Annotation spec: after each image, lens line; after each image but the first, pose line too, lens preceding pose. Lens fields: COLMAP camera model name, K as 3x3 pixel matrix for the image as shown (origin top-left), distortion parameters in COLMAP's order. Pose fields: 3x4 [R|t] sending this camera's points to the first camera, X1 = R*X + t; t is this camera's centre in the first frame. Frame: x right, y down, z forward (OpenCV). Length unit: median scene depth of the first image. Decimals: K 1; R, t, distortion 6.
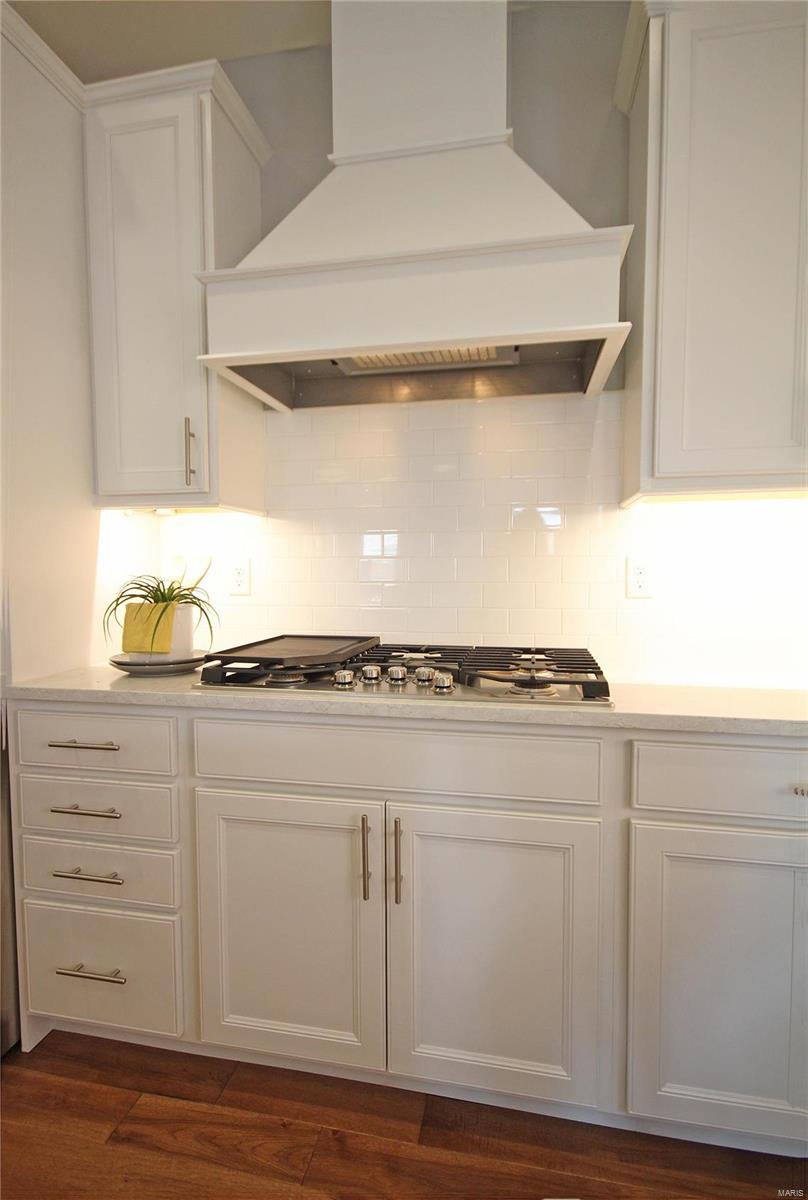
lens RADIAL K [[607.3, 0, 404.7], [0, 607.3, 597.3], [0, 0, 1]] dist [-0.002419, -0.000184]
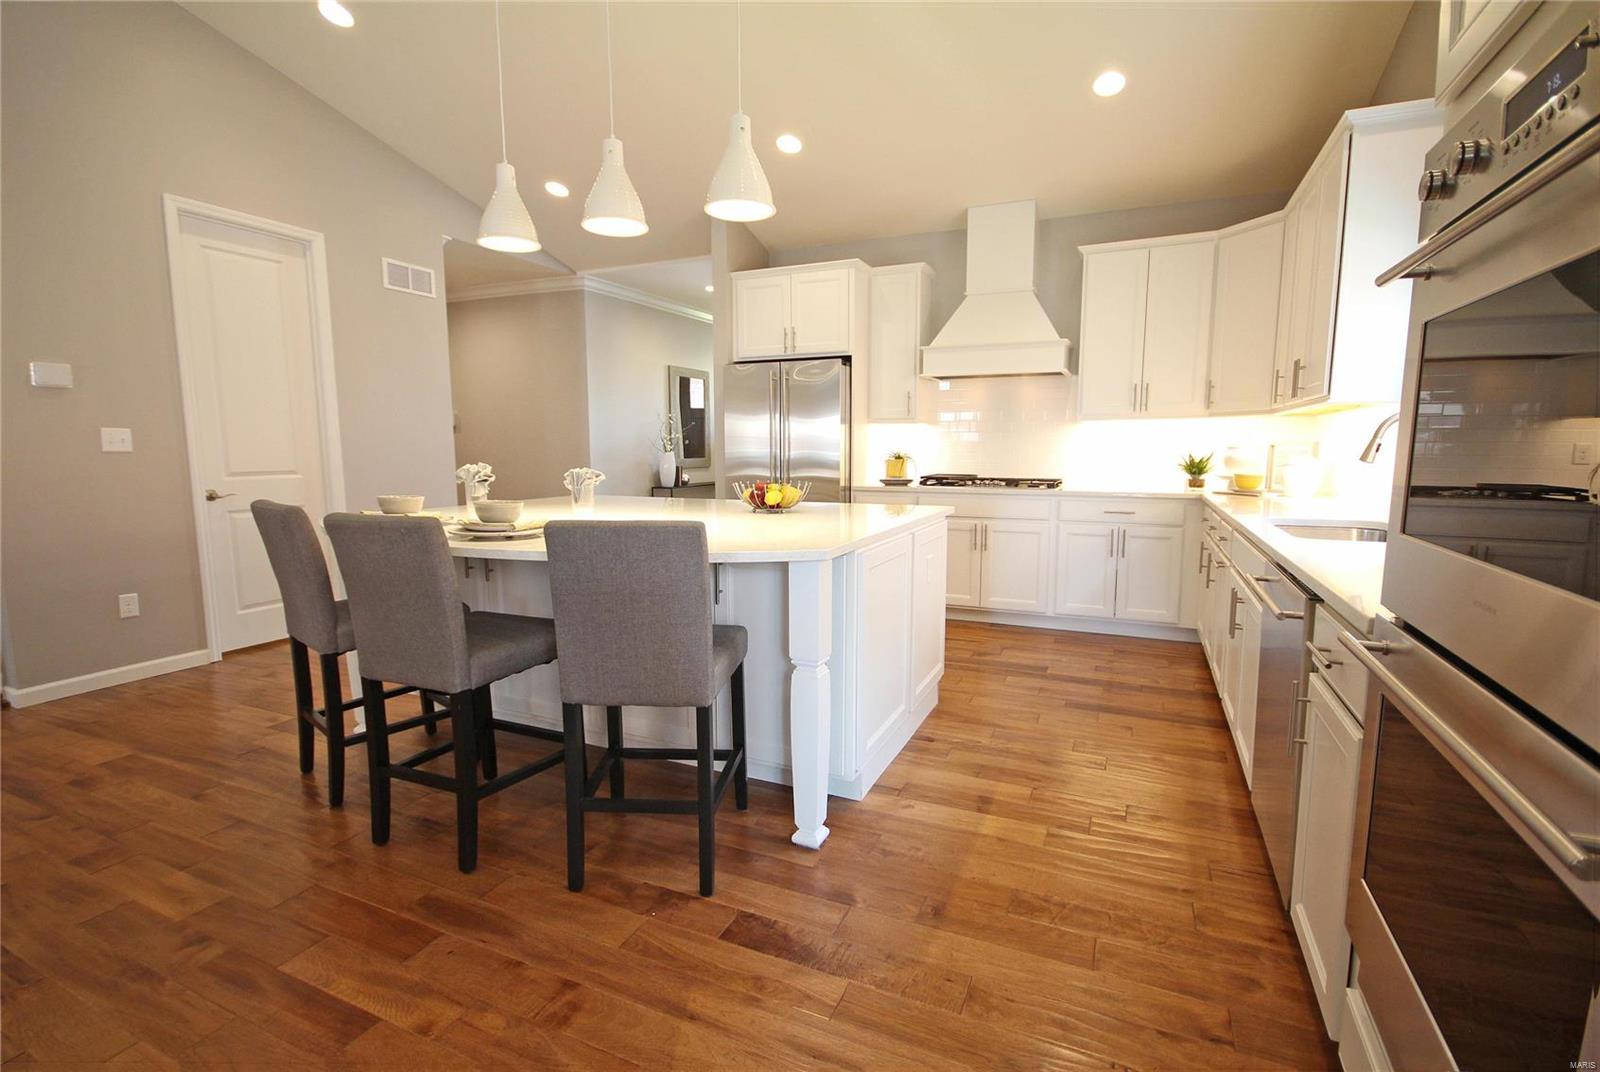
lens RADIAL K [[737.6, 0, 806.6], [0, 737.6, 534.7], [0, 0, 1]] dist [0.003563, -0.001975]
pose [[0.977805, 0.029685, -0.207405, -0.113366], [-0.015031, 0.997300, 0.071875, 0.126928], [0.208978, -0.067163, 0.975611, -2.616562]]
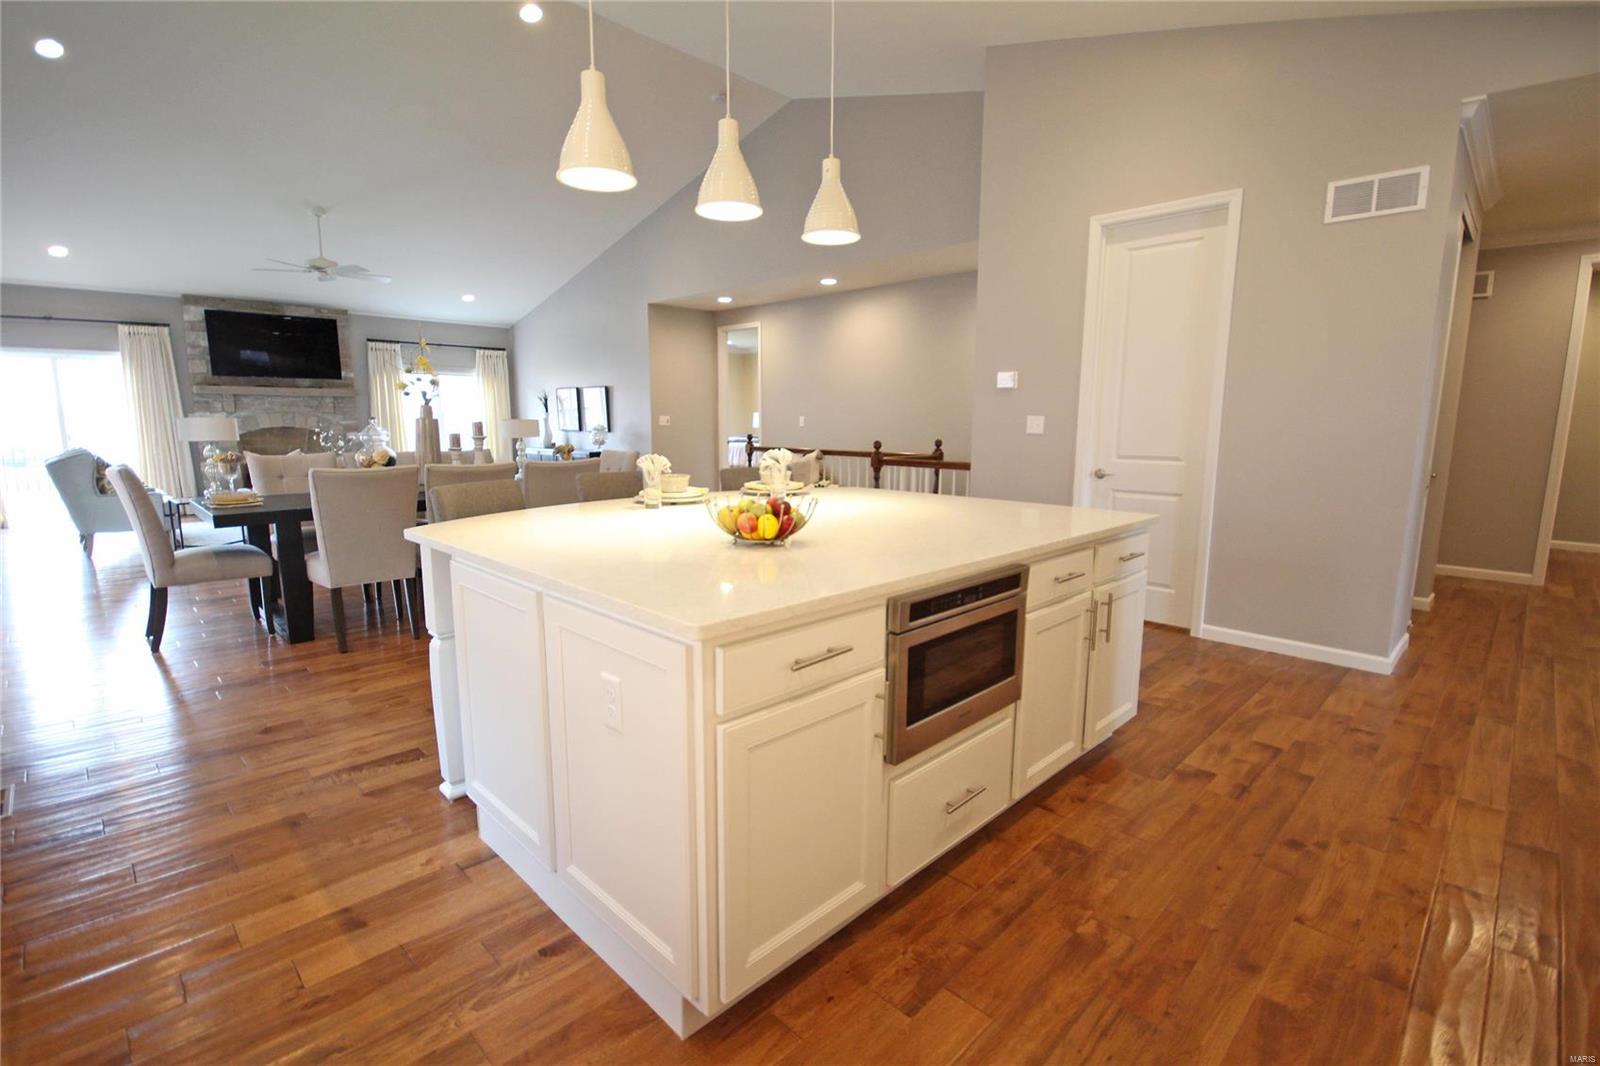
lens RADIAL K [[737.6, 0, 803.8], [0, 737.6, 534.7], [0, 0, 1]] dist [0.003563, -0.001975]
pose [[-0.542571, 0.134277, -0.829209, 0.518432], [-0.043496, 0.981326, 0.187370, -0.081976], [0.838883, 0.137728, -0.526598, 0.417128]]
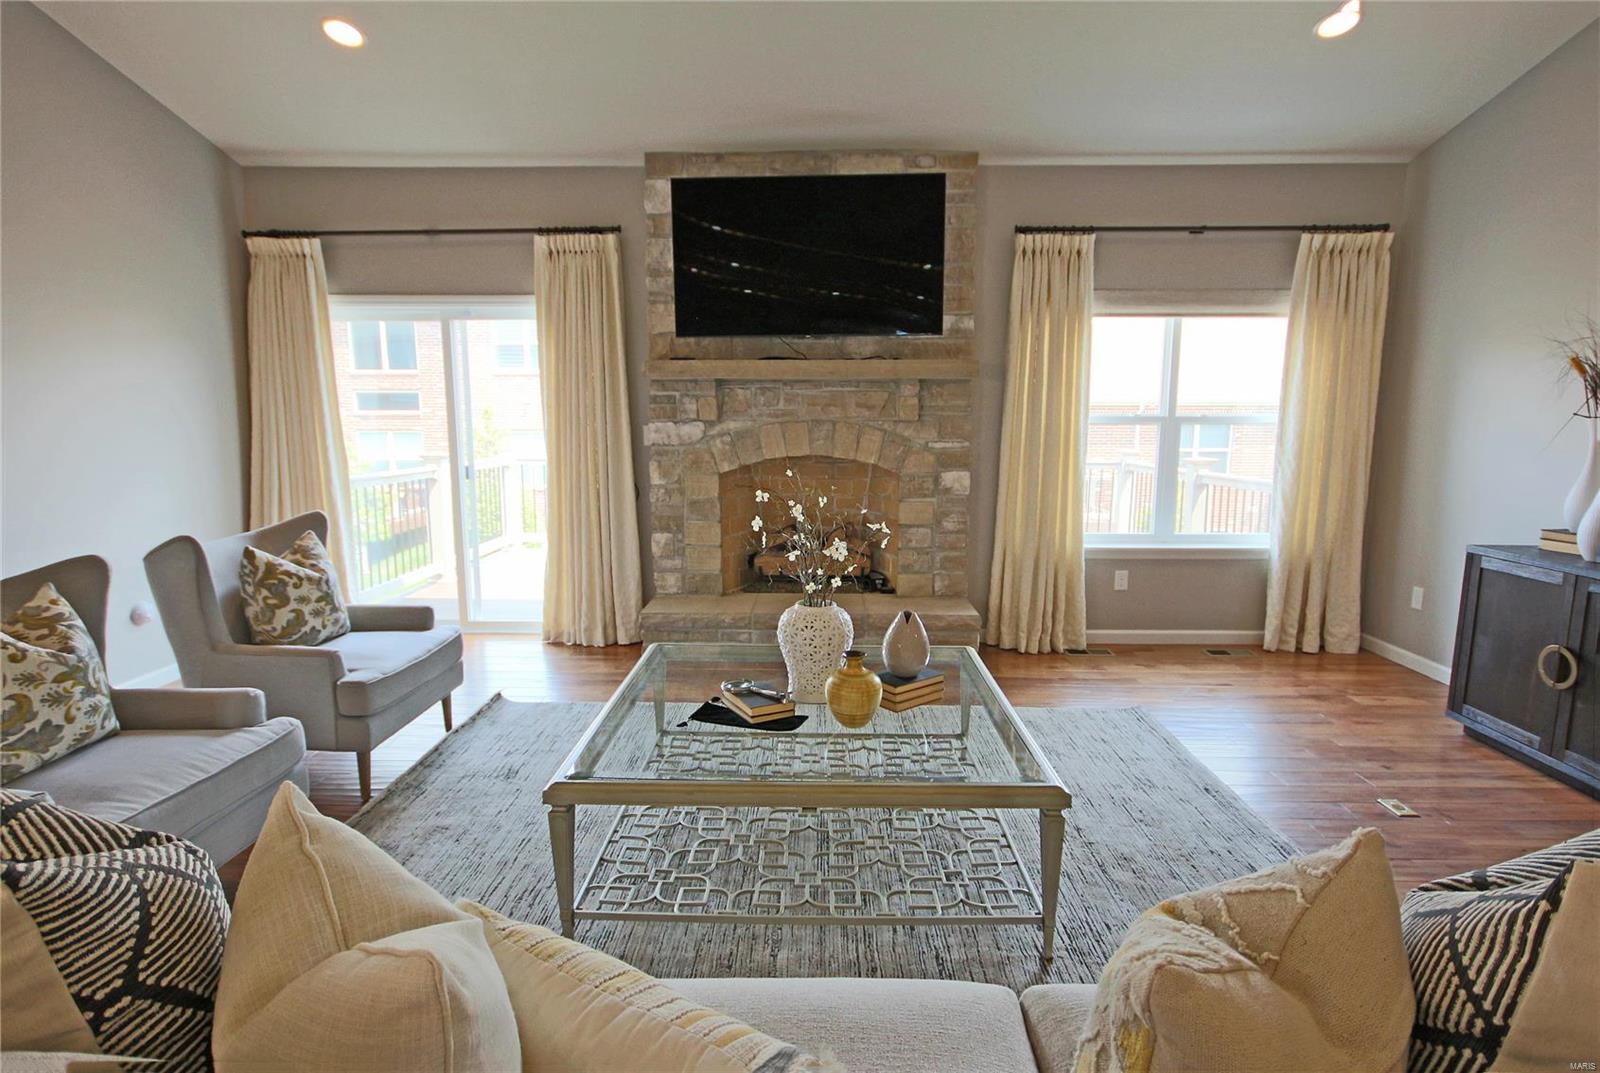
lens RADIAL K [[813.3, 0, 804.1], [0, 813.3, 534.4], [0, 0, 1]] dist [-0.001828, 0.001320]
pose [[-0.982941, 0.030880, -0.181308, -2.162065], [-0.004075, 0.981905, 0.189329, 0.139662], [0.183874, 0.186838, -0.965029, -4.448126]]
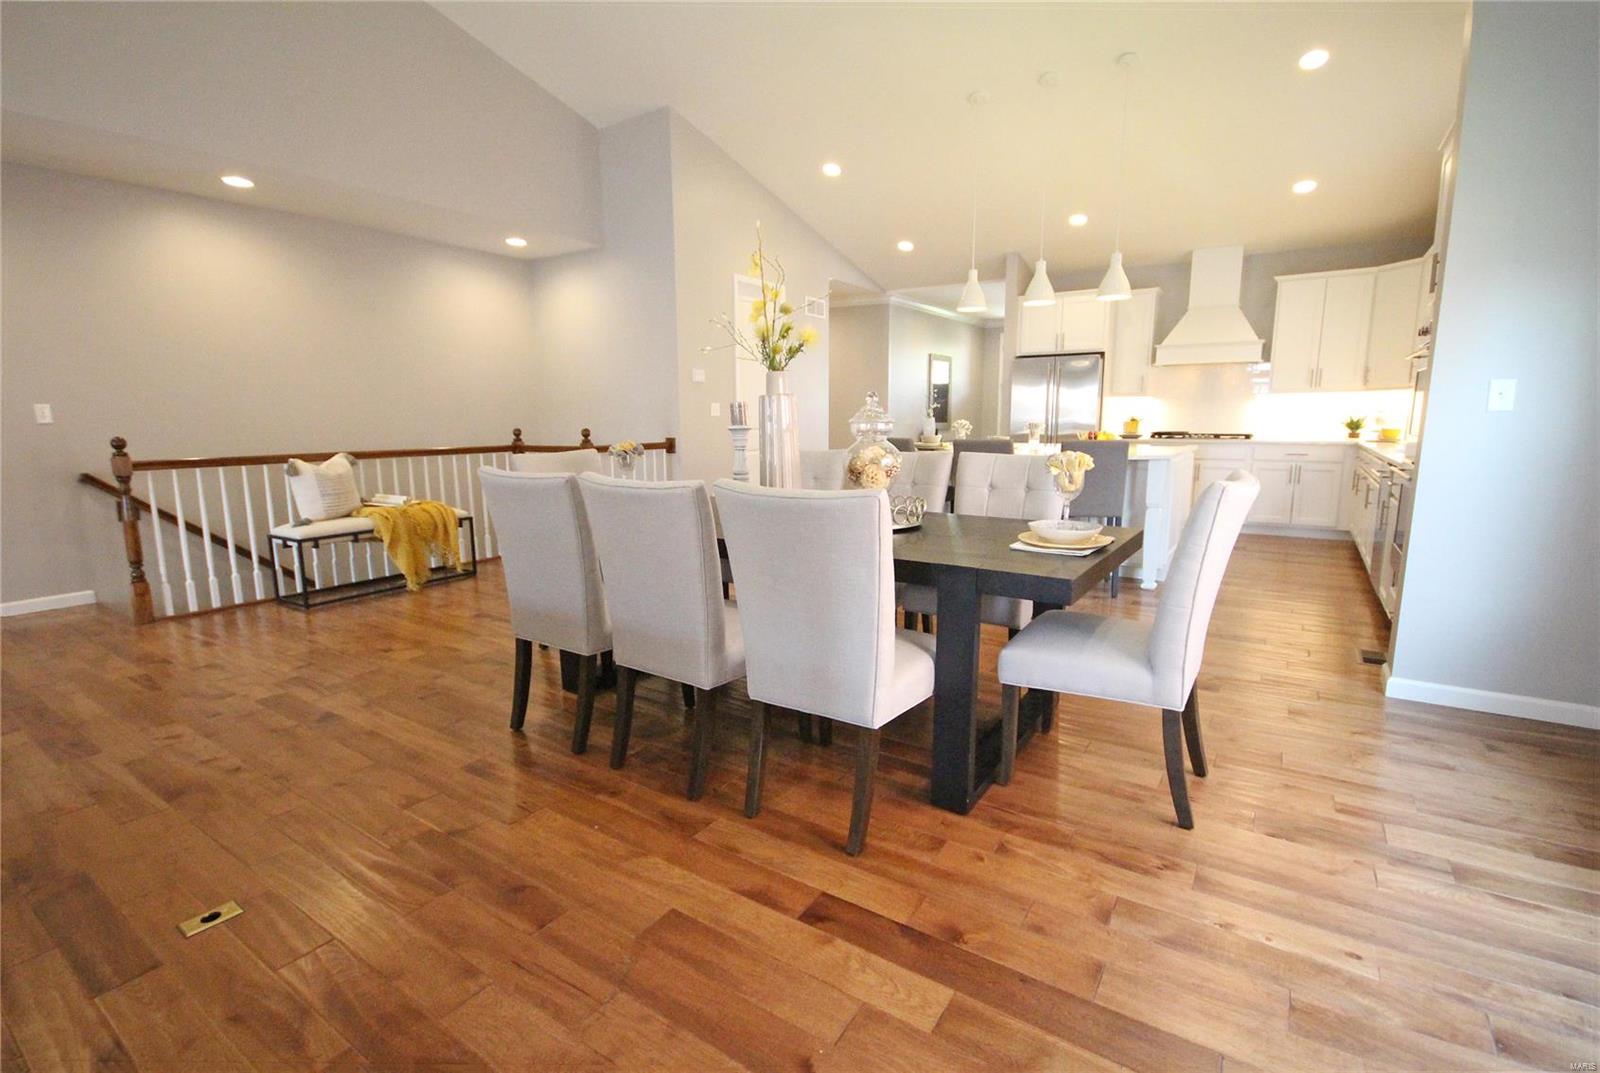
lens RADIAL K [[737.6, 0, 806.4], [0, 737.6, 533.9], [0, 0, 1]] dist [0.003563, -0.001975]
pose [[0.930776, 0.057626, -0.361019, -0.673056], [-0.016753, 0.993185, 0.115341, 0.250489], [0.365206, -0.101308, 0.925398, -4.920895]]
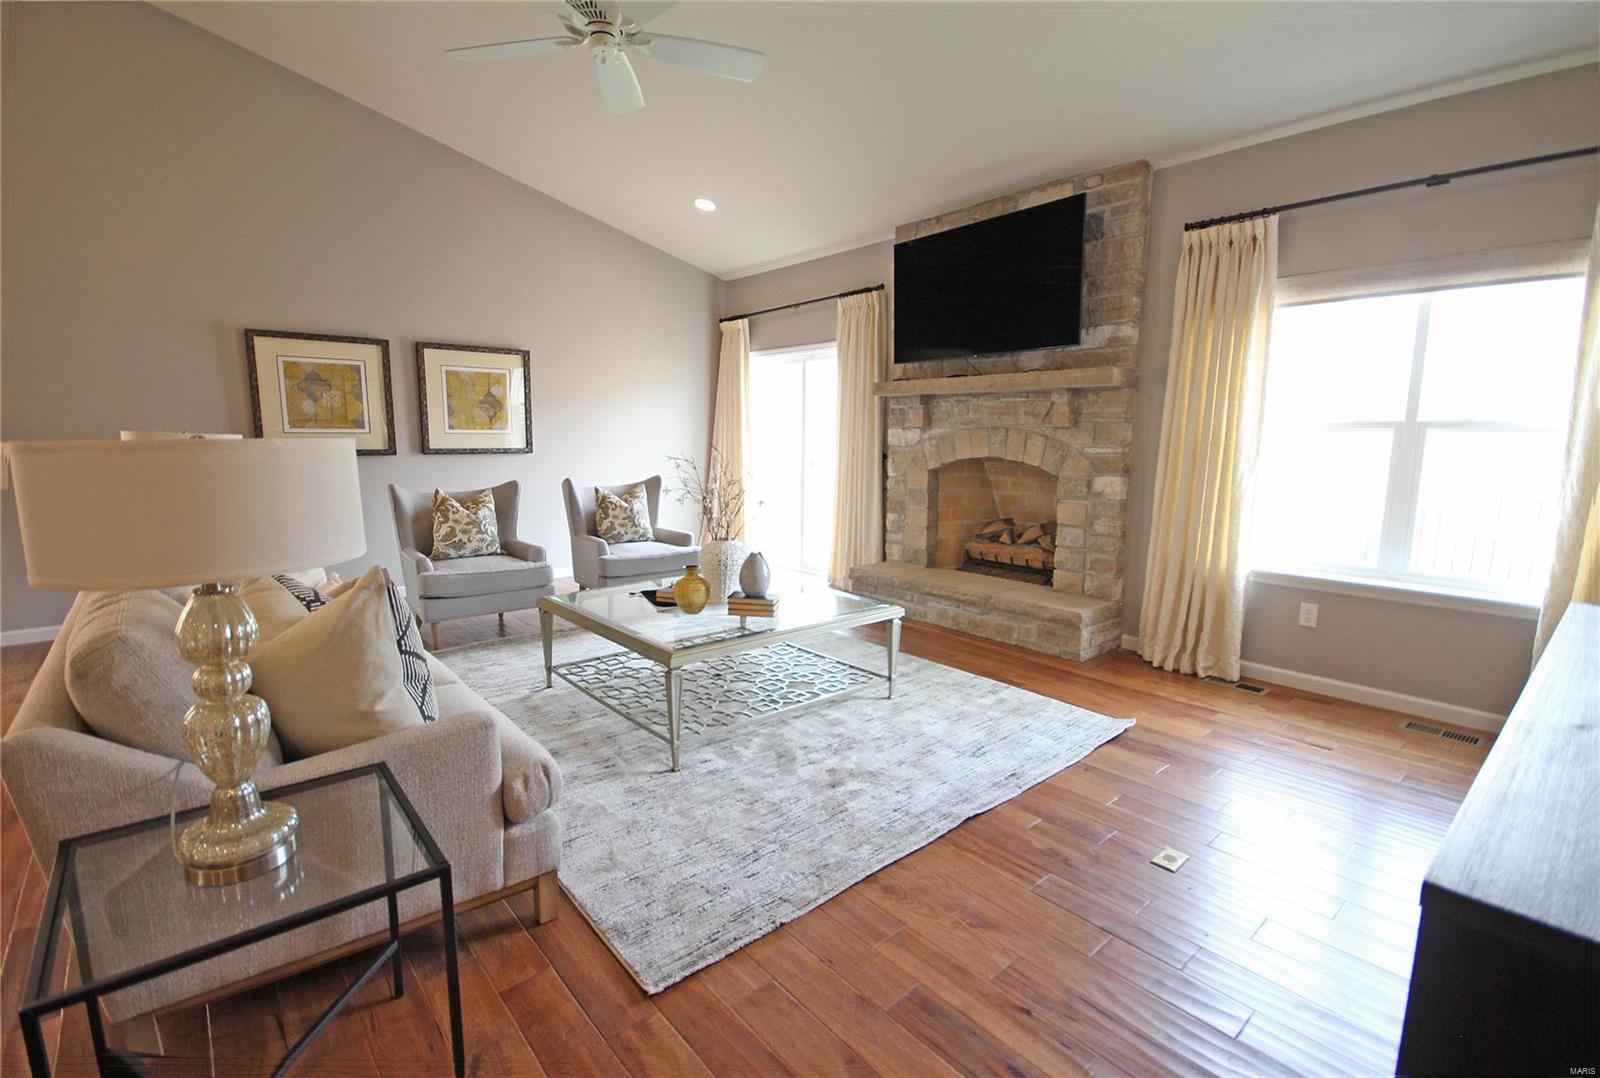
lens RADIAL K [[728.9, 0, 805.9], [0, 728.9, 541.2], [0, 0, 1]] dist [-0.001499, 0.000281]
pose [[-0.794896, -0.087547, 0.600397, -4.184244], [0.027345, 0.983361, 0.179592, 0.195713], [-0.606130, 0.159175, -0.779275, -4.396089]]
